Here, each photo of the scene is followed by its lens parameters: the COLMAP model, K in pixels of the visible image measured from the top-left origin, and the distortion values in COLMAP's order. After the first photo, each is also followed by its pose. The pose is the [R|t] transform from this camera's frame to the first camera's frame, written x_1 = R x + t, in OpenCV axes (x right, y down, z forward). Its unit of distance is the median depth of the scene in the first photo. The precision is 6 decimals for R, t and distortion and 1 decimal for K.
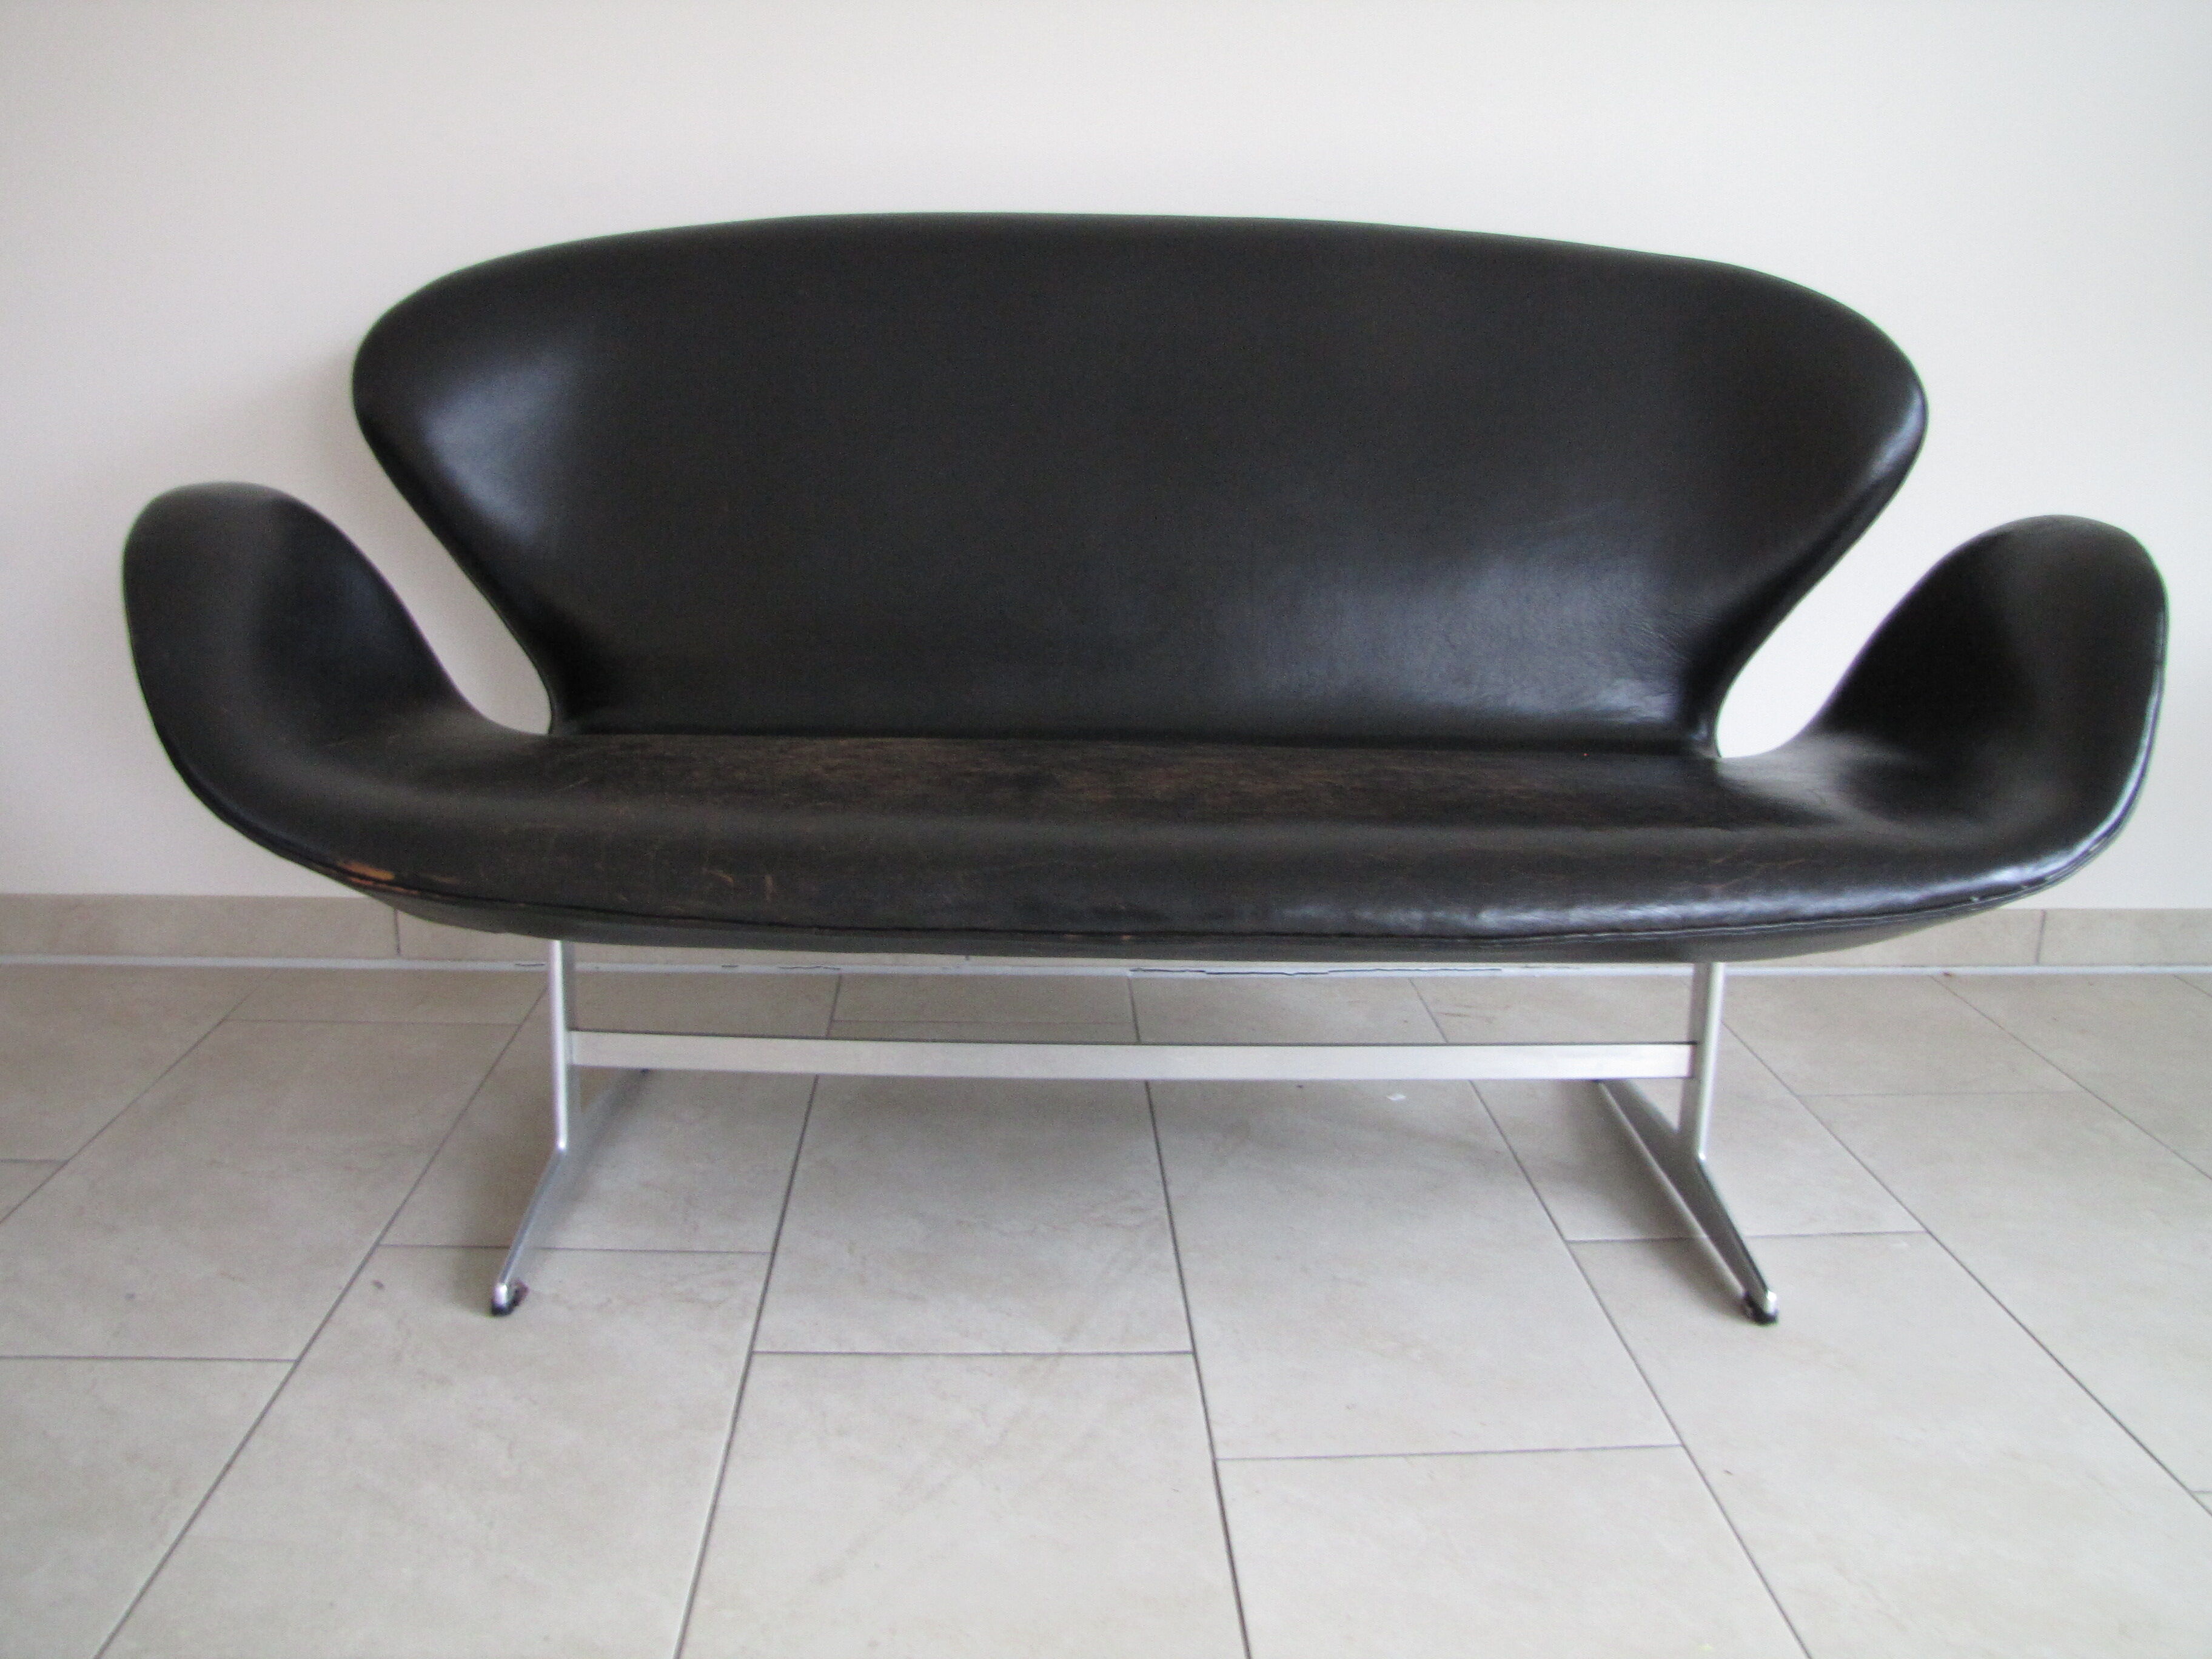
lens RADIAL K [[1796.2, 0, 1075.1], [0, 1796.2, 834.9], [0, 0, 1]] dist [-0.185444, 0.161559]
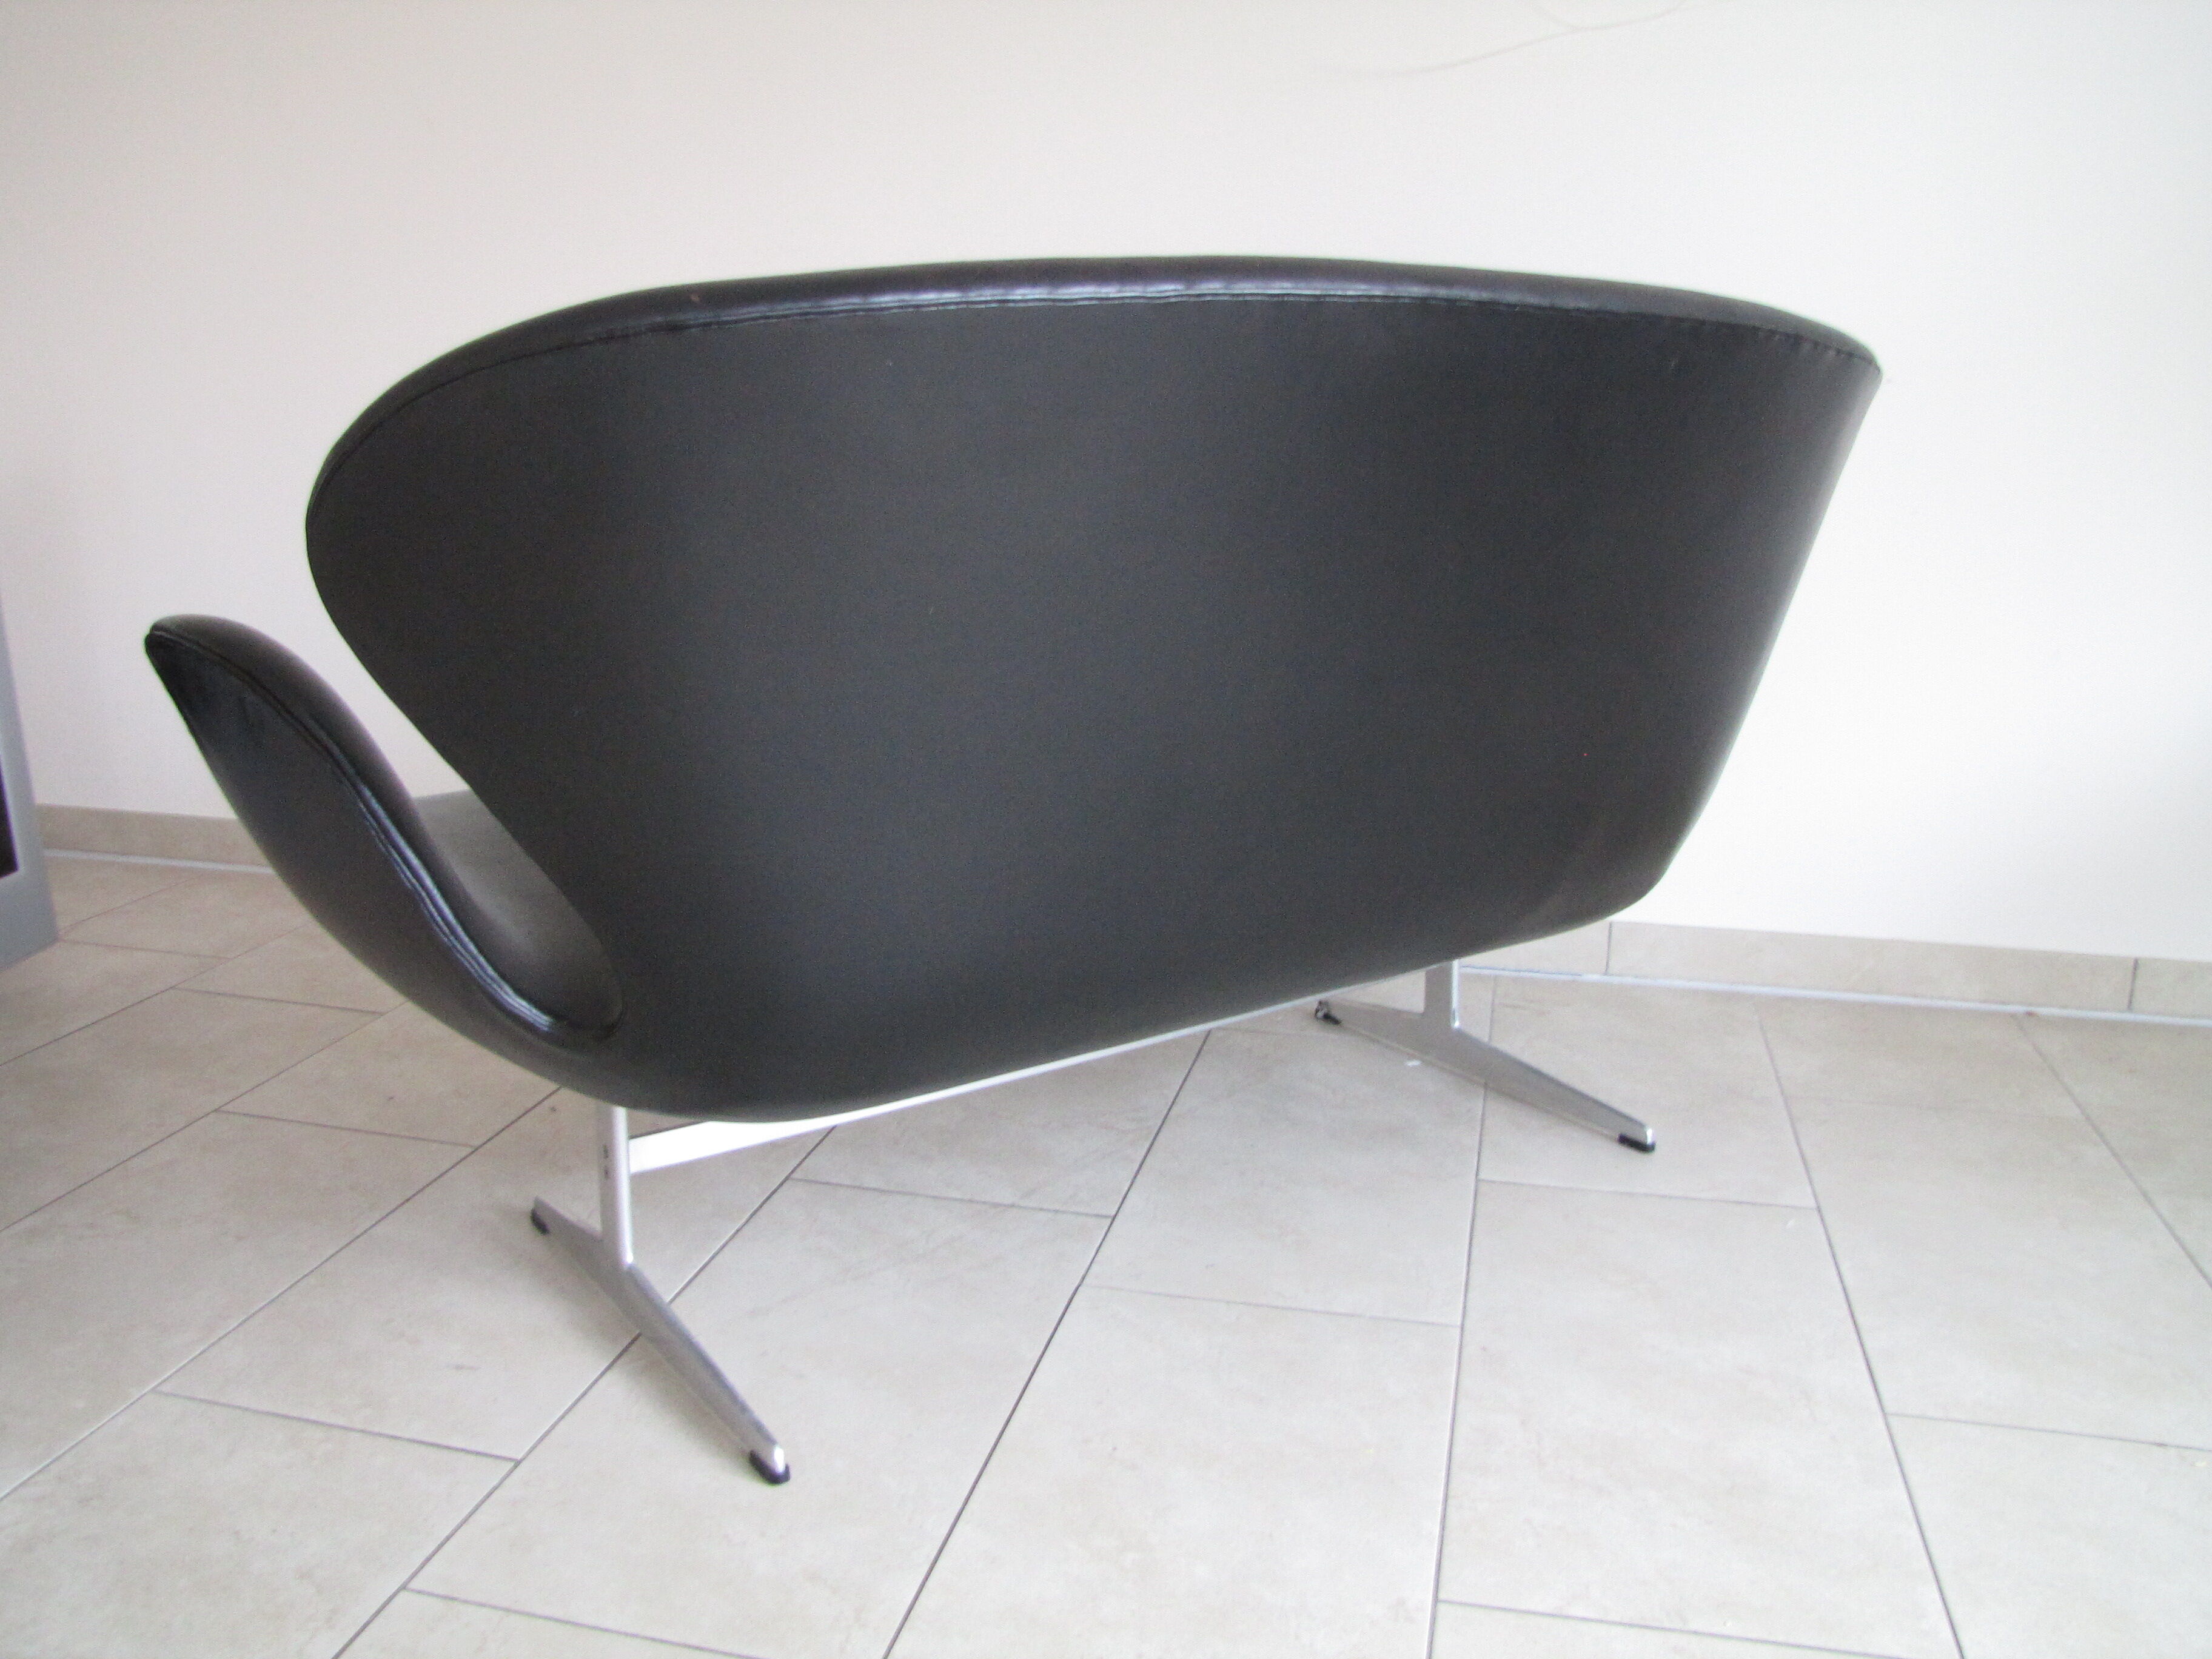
lens RADIAL K [[1796.2, 0, 1075.1], [0, 1796.2, 834.9], [0, 0, 1]] dist [-0.185444, 0.161559]
pose [[0.960798, 0.055225, -0.271692, 0.361333], [-0.062651, 0.997860, -0.018729, 0.046087], [0.270077, 0.035016, 0.962202, -0.229344]]
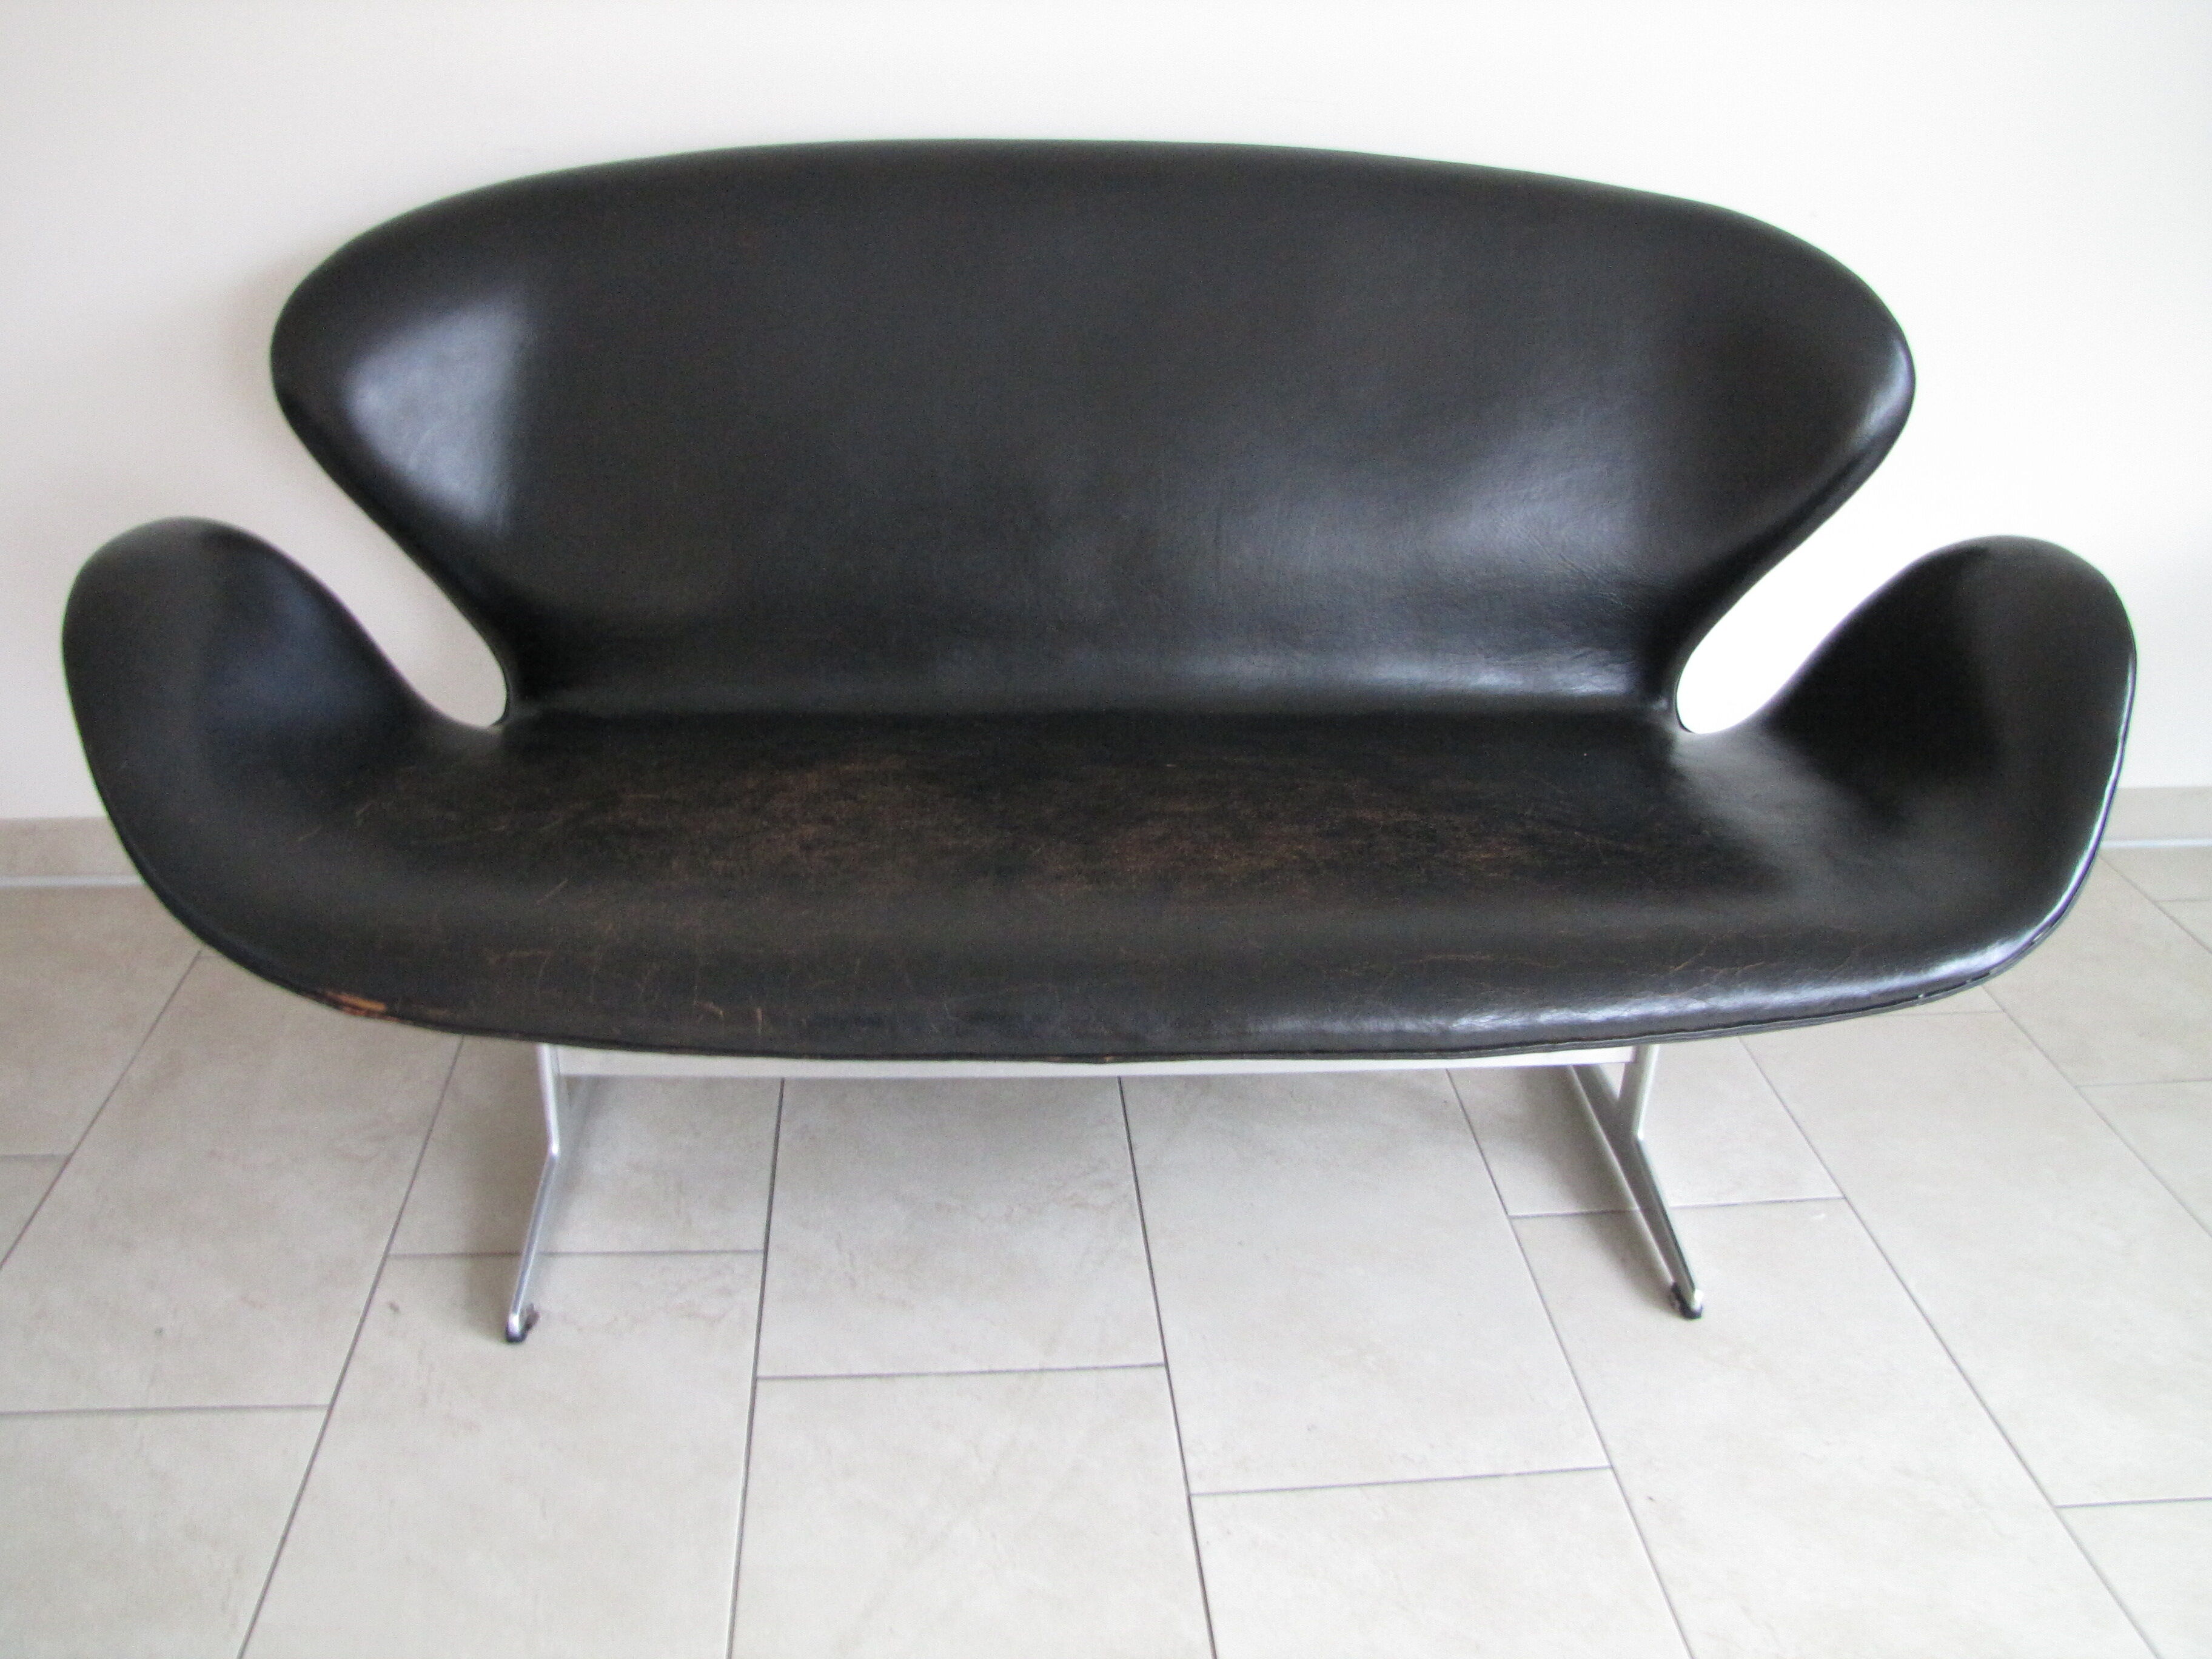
lens RADIAL K [[1790.6, 0, 1061.3], [0, 1790.6, 822.2], [0, 0, 1]] dist [-0.183295, 0.156422]
pose [[0.999347, -0.016089, 0.032343, -0.025684], [0.008799, 0.976786, 0.214038, -0.256286], [-0.035036, -0.213614, 0.976290, 0.021277]]
